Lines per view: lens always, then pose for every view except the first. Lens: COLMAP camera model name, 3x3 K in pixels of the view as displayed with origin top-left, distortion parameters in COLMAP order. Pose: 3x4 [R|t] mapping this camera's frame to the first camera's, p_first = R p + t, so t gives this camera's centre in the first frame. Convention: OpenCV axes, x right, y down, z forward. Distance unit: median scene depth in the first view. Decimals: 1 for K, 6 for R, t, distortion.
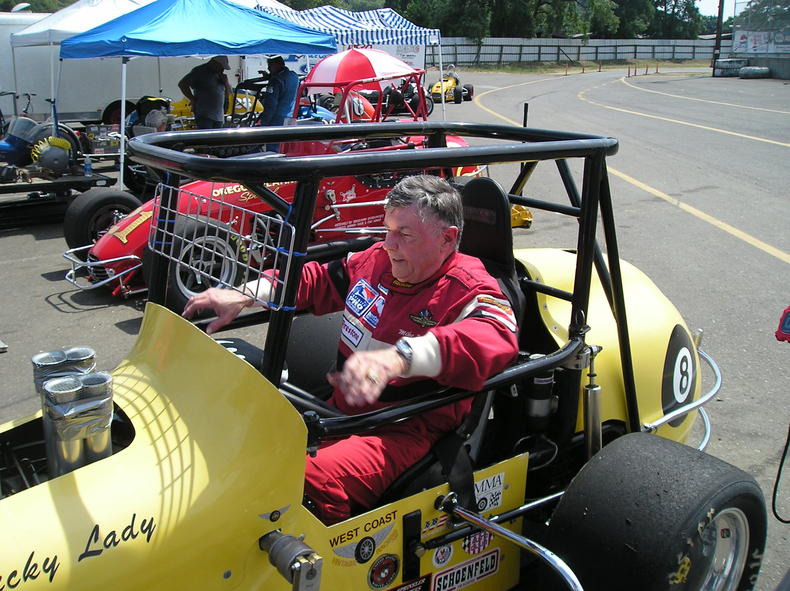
lens RADIAL K [[778.6, 0, 395.2], [0, 778.6, 278.6], [0, 0, 1]] dist [-0.075910, 0.000000]
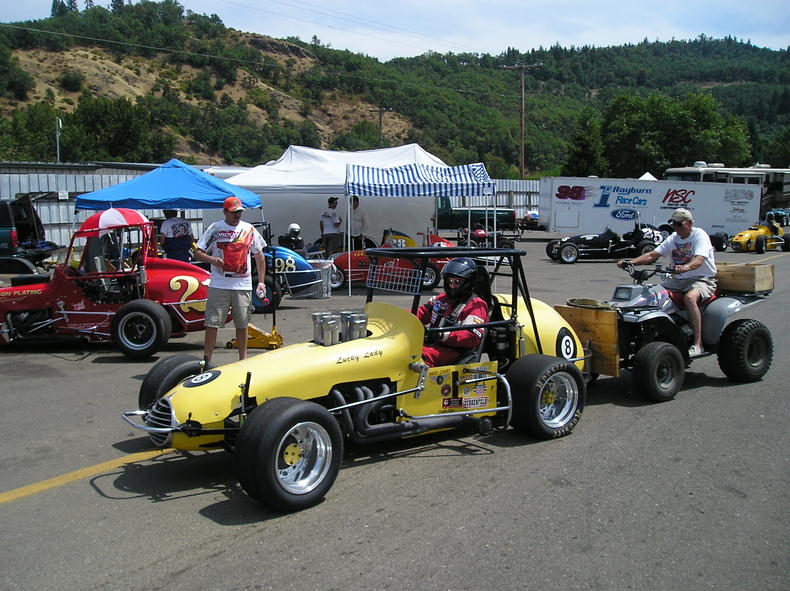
lens RADIAL K [[778.6, 0, 396.5], [0, 778.6, 291.4], [0, 0, 1]] dist [-0.075910, 0.000000]
pose [[0.998592, -0.012669, -0.051515, -0.169321], [0.003469, 0.984582, -0.174890, 1.921839], [0.052936, 0.174465, 0.983239, -7.397342]]
